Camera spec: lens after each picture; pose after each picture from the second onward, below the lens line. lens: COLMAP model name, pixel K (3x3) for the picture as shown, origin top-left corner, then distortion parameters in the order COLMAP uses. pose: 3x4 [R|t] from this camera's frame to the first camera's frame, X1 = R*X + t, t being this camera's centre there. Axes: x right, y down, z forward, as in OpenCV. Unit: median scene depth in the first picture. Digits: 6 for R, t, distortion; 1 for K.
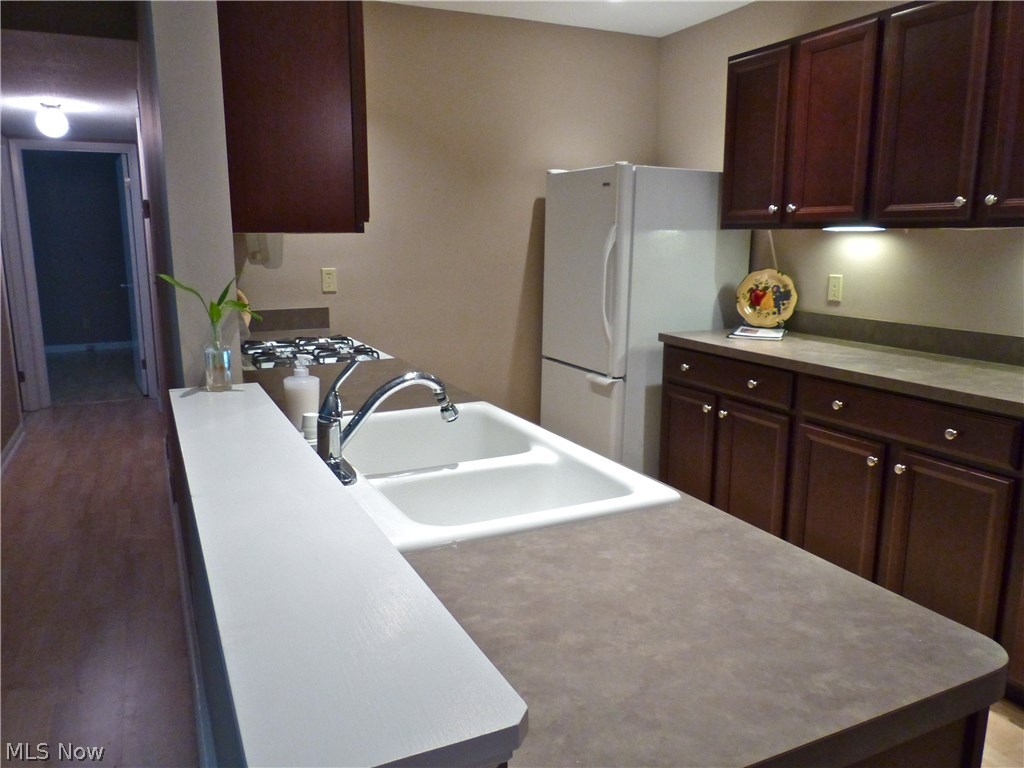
lens RADIAL K [[773.0, 0, 512.0], [0, 773.0, 384.0], [0, 0, 1]] dist [-0.023673, 0.012708]
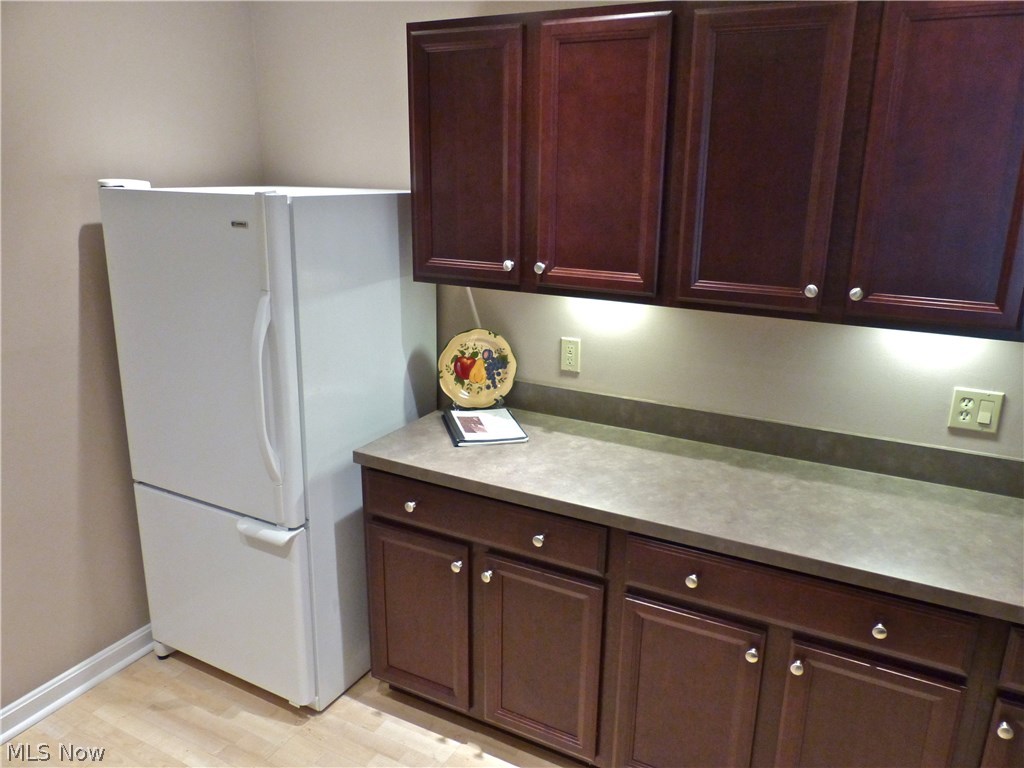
lens RADIAL K [[773.0, 0, 512.0], [0, 773.0, 384.0], [0, 0, 1]] dist [-0.023673, 0.012708]
pose [[0.807084, -0.160663, 0.568157, -0.063172], [0.101527, 0.985697, 0.134513, -0.193962], [-0.581642, -0.050880, 0.811852, 0.387843]]
